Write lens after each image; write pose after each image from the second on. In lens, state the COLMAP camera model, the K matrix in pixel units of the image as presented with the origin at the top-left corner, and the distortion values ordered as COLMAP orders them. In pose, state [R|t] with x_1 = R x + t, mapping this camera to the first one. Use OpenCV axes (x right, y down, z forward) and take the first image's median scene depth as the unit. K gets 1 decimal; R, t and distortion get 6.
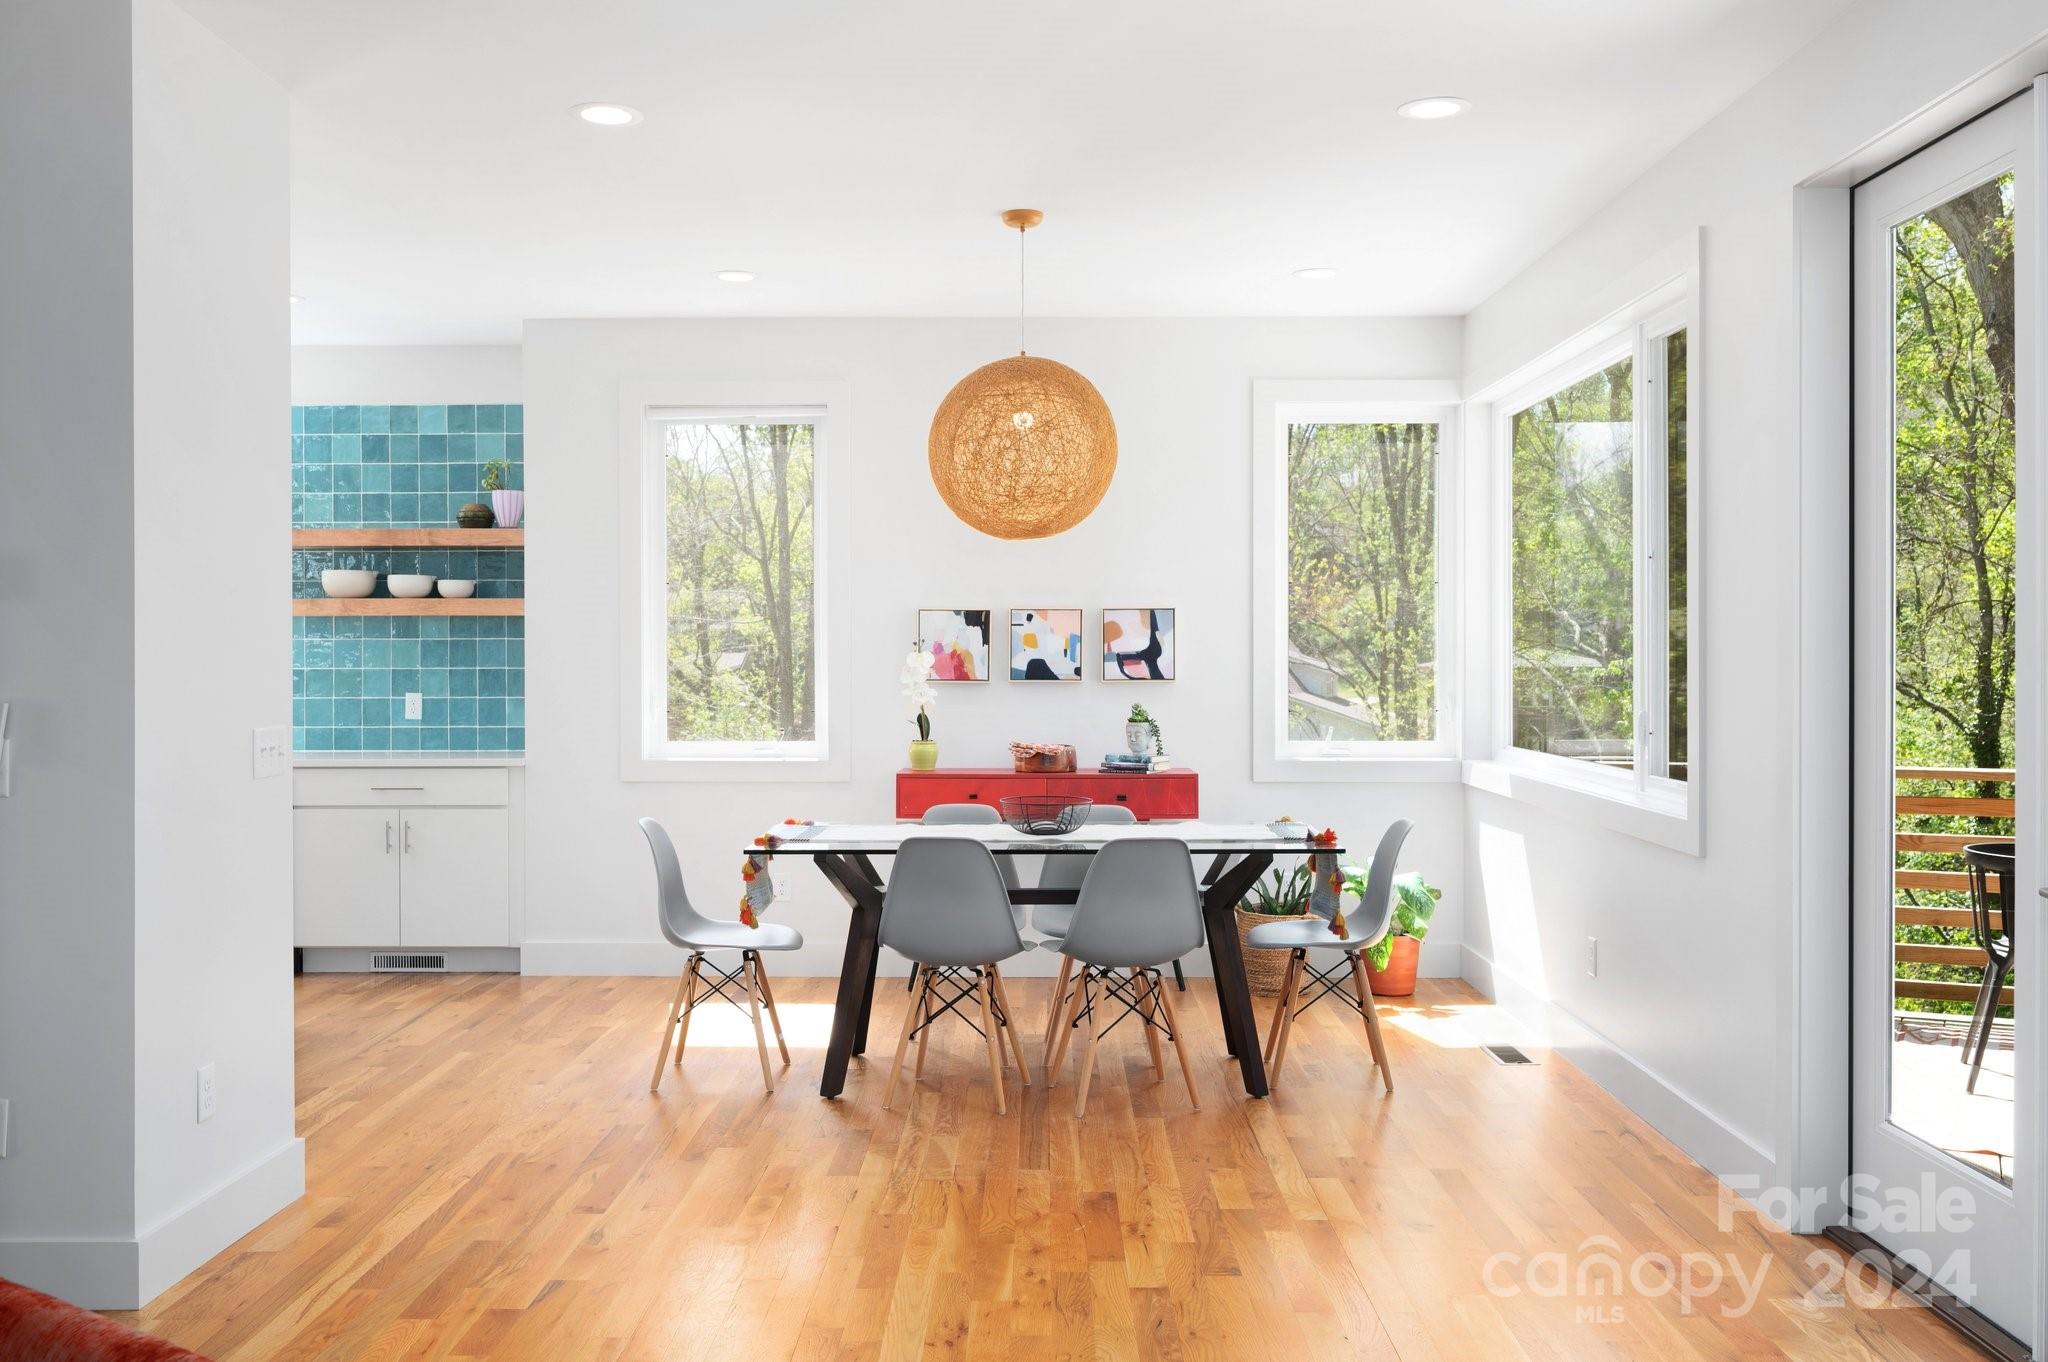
lens RADIAL K [[1795.9, 0, 1024.0], [0, 1795.9, 681.0], [0, 0, 1]] dist [-0.000054, -0.001362]
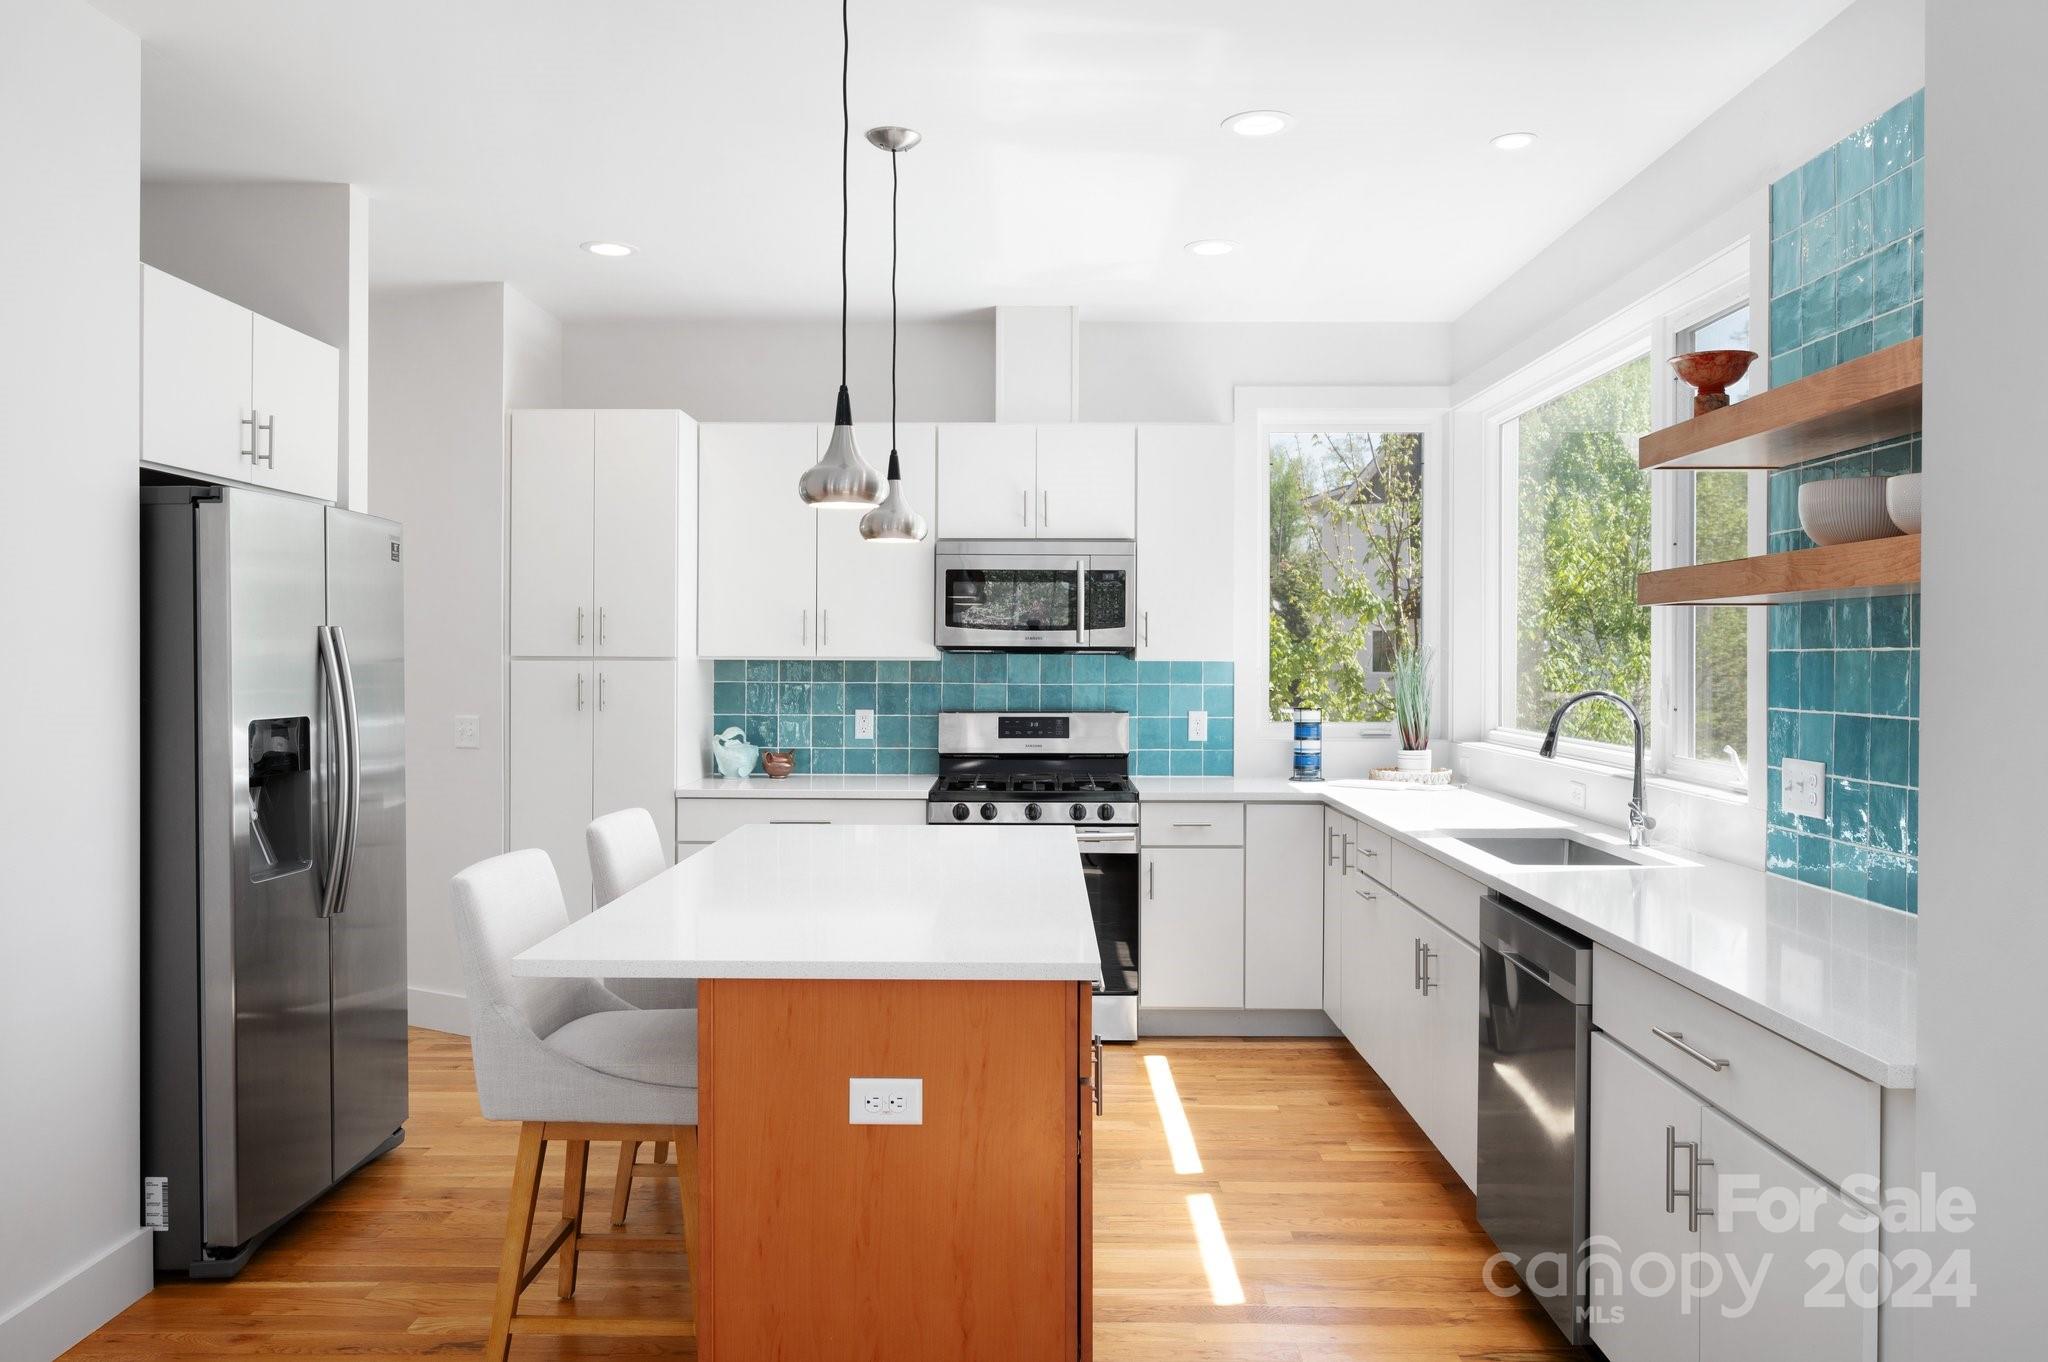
lens RADIAL K [[1458.7, 0, 1024.8], [0, 1458.7, 671.8], [0, 0, 1]] dist [0.008948, 0.001478]
pose [[-0.000184, 0.012861, -0.999917, -0.044563], [-0.016906, 0.999774, 0.012862, -0.020541], [0.999857, 0.016907, 0.000034, 0.864422]]
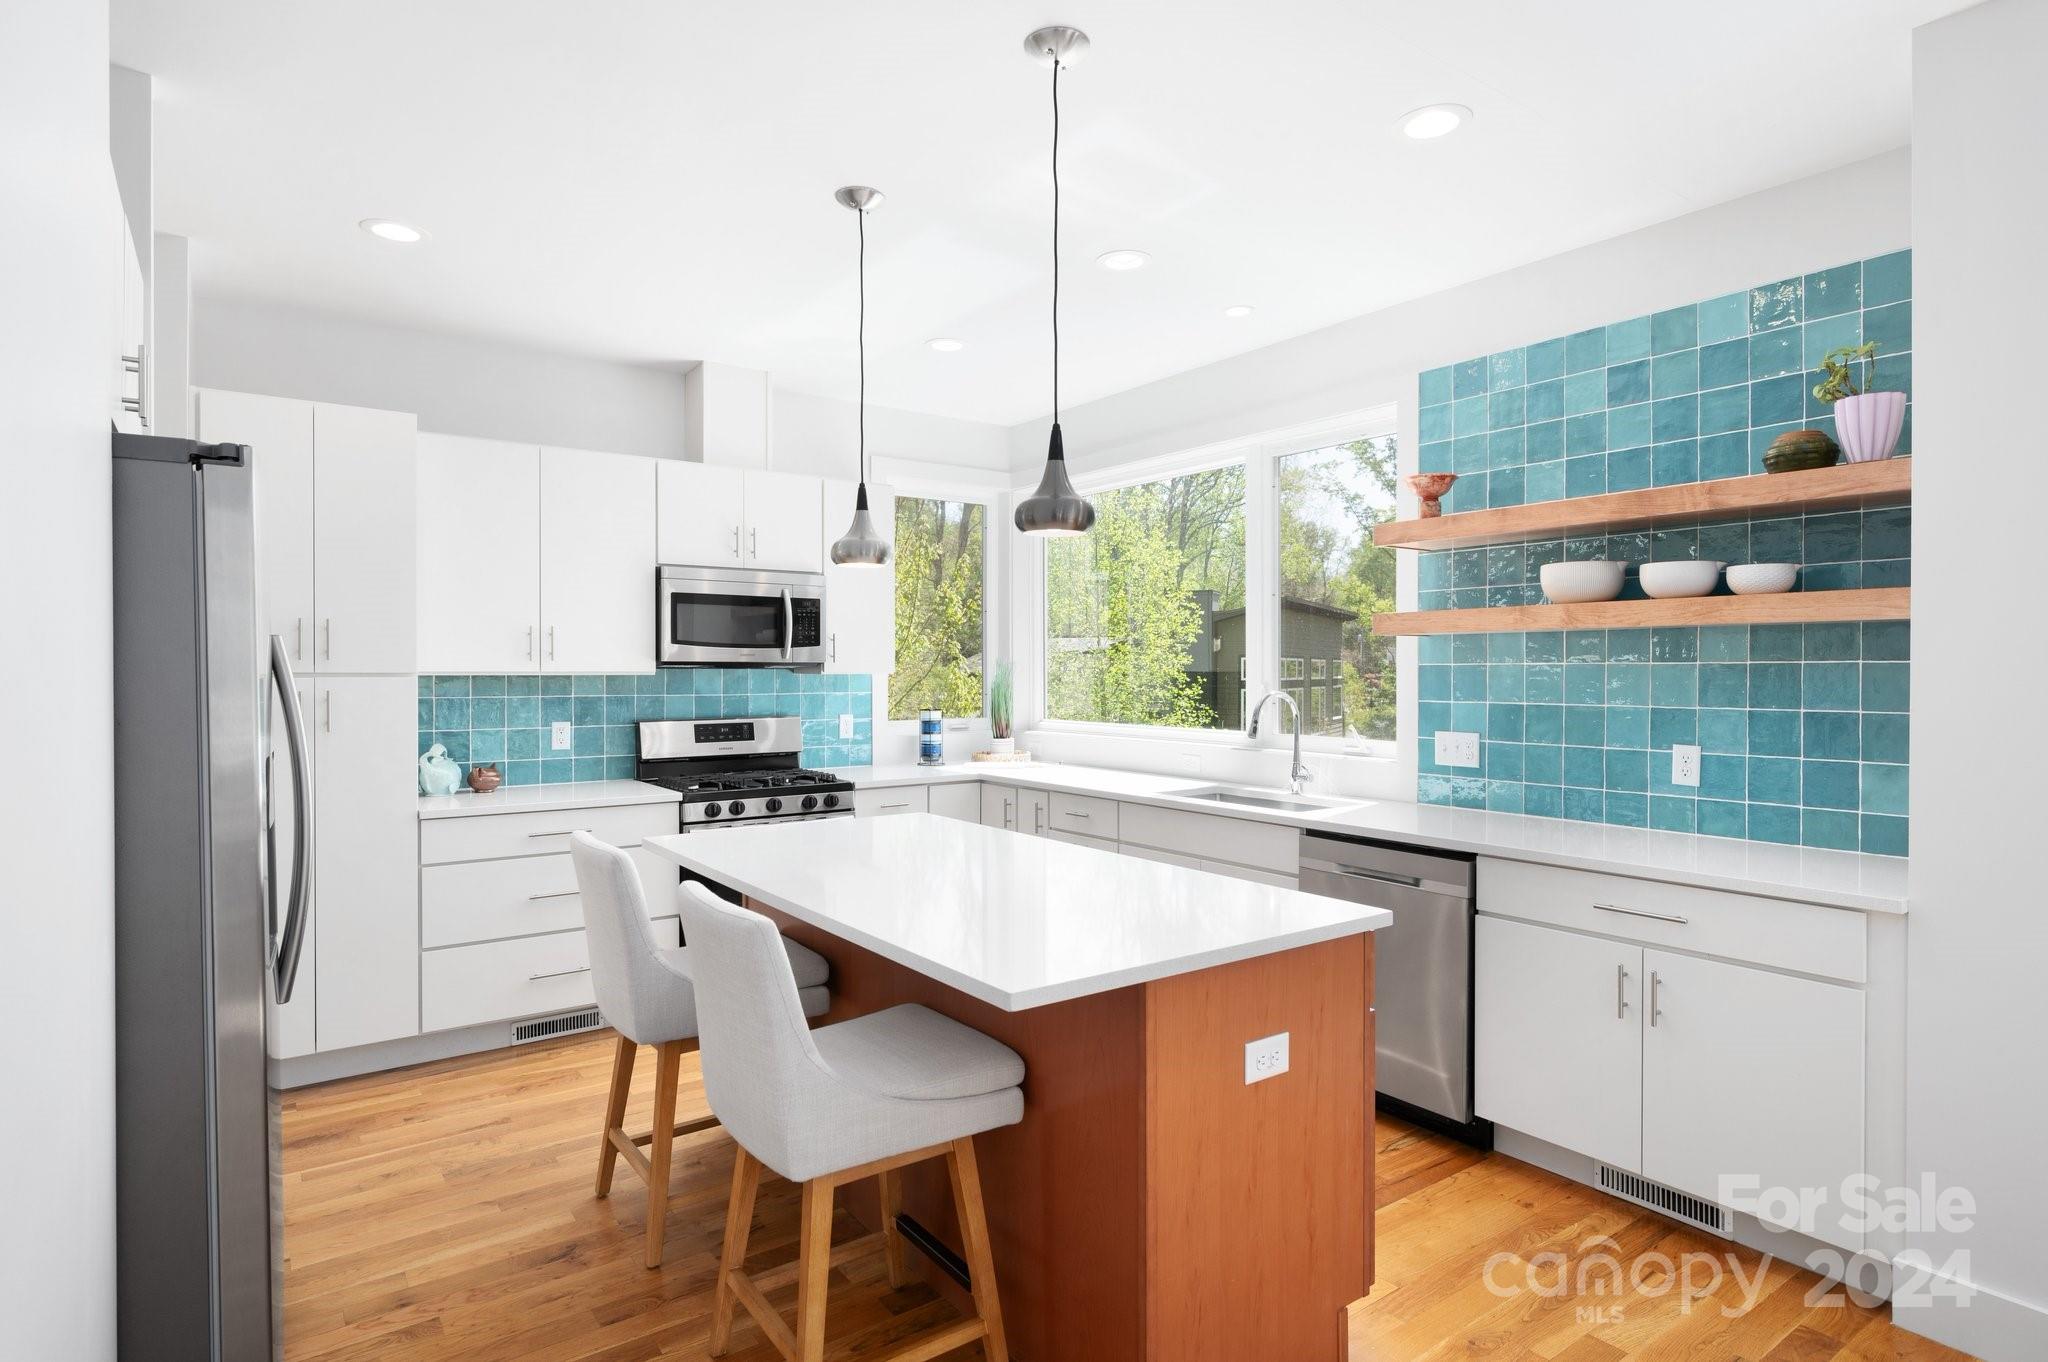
lens RADIAL K [[1072.8, 0, 1018.4], [0, 1072.8, 681.3], [0, 0, 1]] dist [-0.003533, -0.000068]
pose [[0.593966, 0.009170, -0.804438, -0.185837], [-0.011330, 0.999931, 0.003033, -0.016368], [0.804410, 0.007312, 0.594029, 0.623148]]
